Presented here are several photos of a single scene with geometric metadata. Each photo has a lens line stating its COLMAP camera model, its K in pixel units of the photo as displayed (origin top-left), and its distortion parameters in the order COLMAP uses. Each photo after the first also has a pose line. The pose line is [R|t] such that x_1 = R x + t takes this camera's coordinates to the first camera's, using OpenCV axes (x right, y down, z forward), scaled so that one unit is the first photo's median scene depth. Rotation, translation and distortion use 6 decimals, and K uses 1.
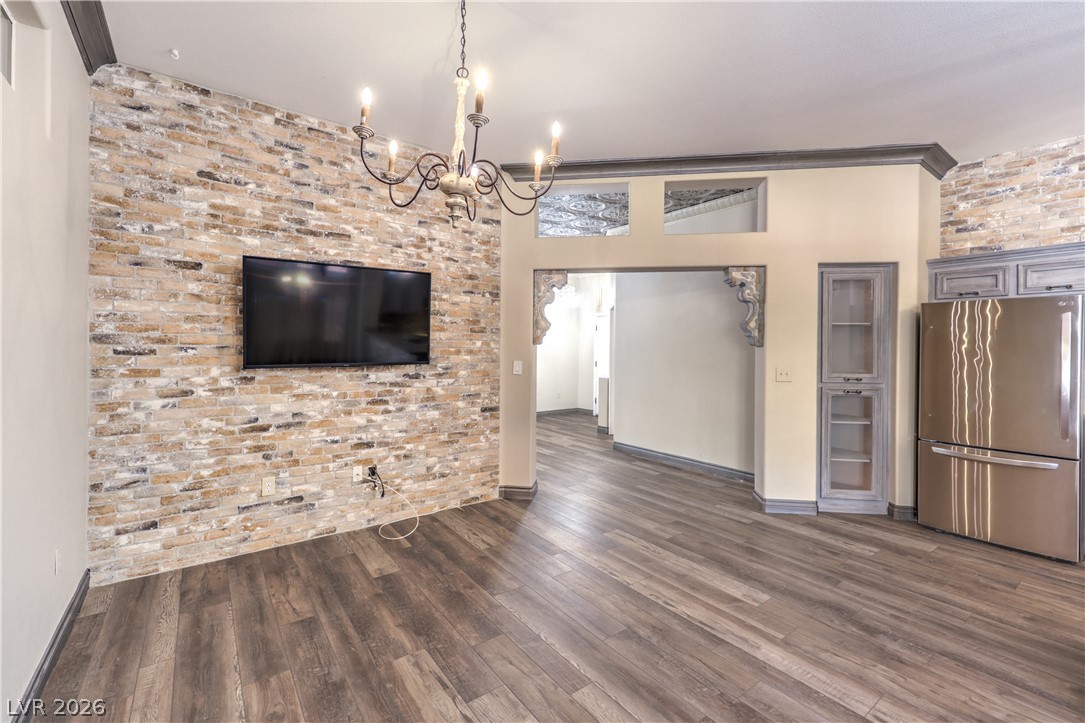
lens RADIAL K [[451.2, 0, 539.4], [0, 451.2, 348.6], [0, 0, 1]] dist [0.002210, -0.000358]
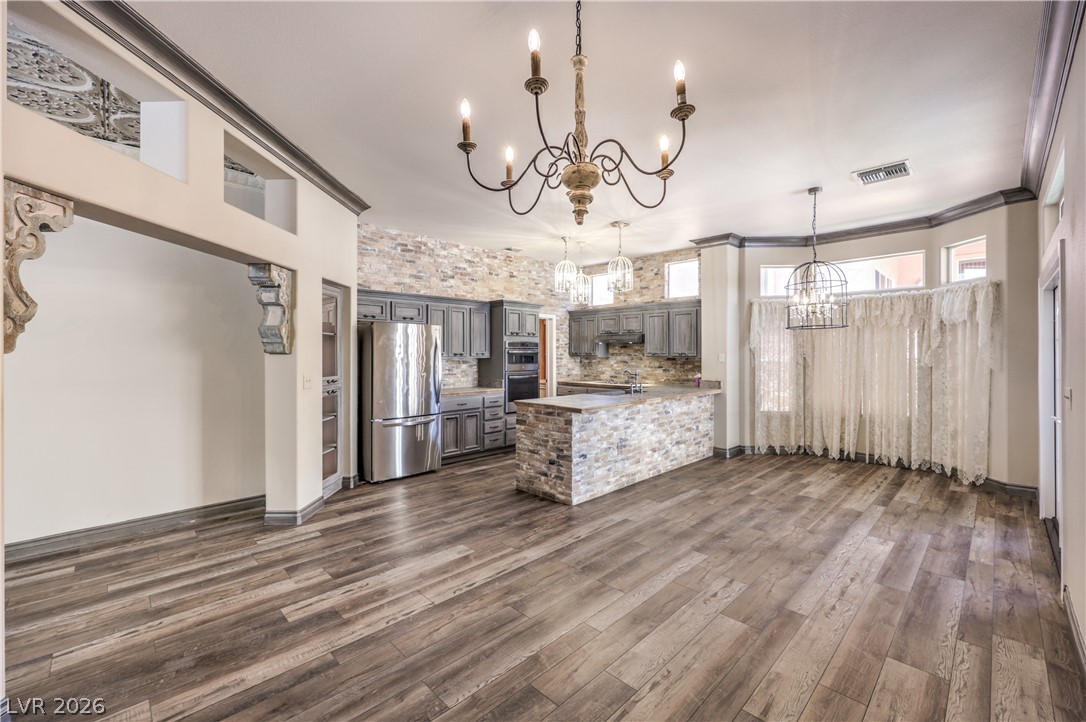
lens RADIAL K [[451.6, 0, 542.8], [0, 451.6, 354.3], [0, 0, 1]] dist [0.002210, -0.000358]
pose [[-0.128571, -0.008727, 0.991662, -0.633795], [0.003801, 0.999950, 0.009293, -0.012473], [-0.991693, 0.004964, -0.128531, 0.723626]]
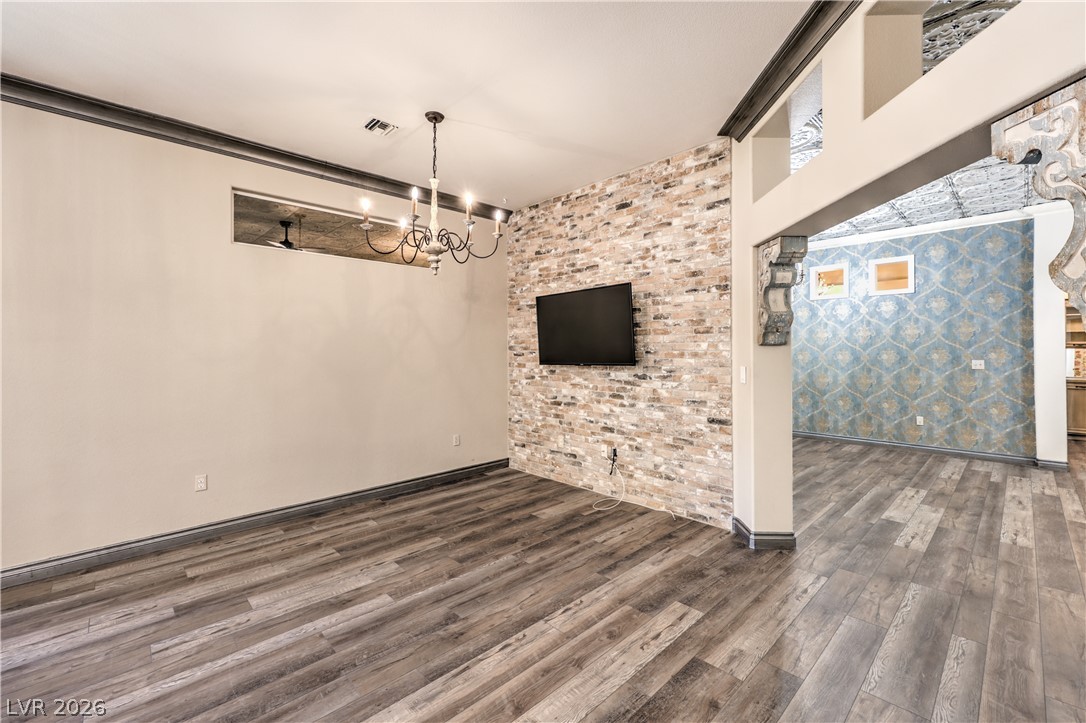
lens RADIAL K [[451.6, 0, 577.1], [0, 451.6, 347.9], [0, 0, 1]] dist [0.002210, -0.000358]
pose [[0.174051, -0.012360, -0.984659, 0.879345], [0.007375, 0.999910, -0.011247, 0.002357], [0.984709, -0.005304, 0.174126, 0.741035]]
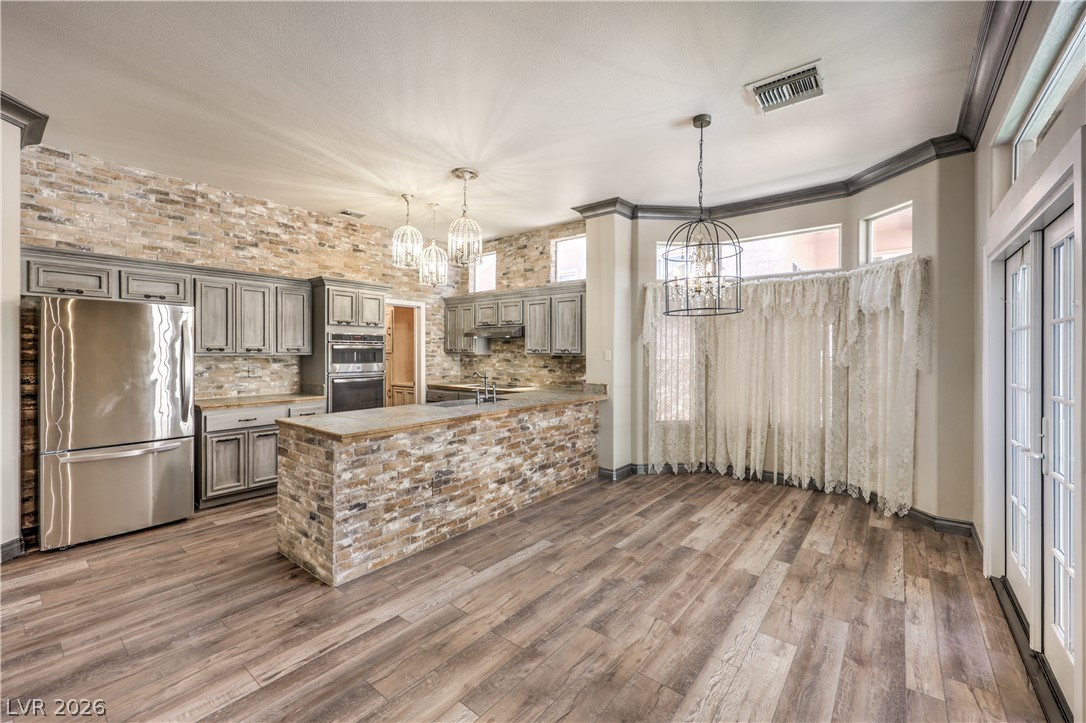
lens RADIAL K [[451.6, 0, 544.3], [0, 451.6, 354.7], [0, 0, 1]] dist [0.002210, -0.000358]
pose [[-0.249000, -0.013931, 0.968403, -0.255170], [-0.000134, 0.999897, 0.014350, -0.001099], [-0.968503, 0.003443, -0.248977, 0.313309]]
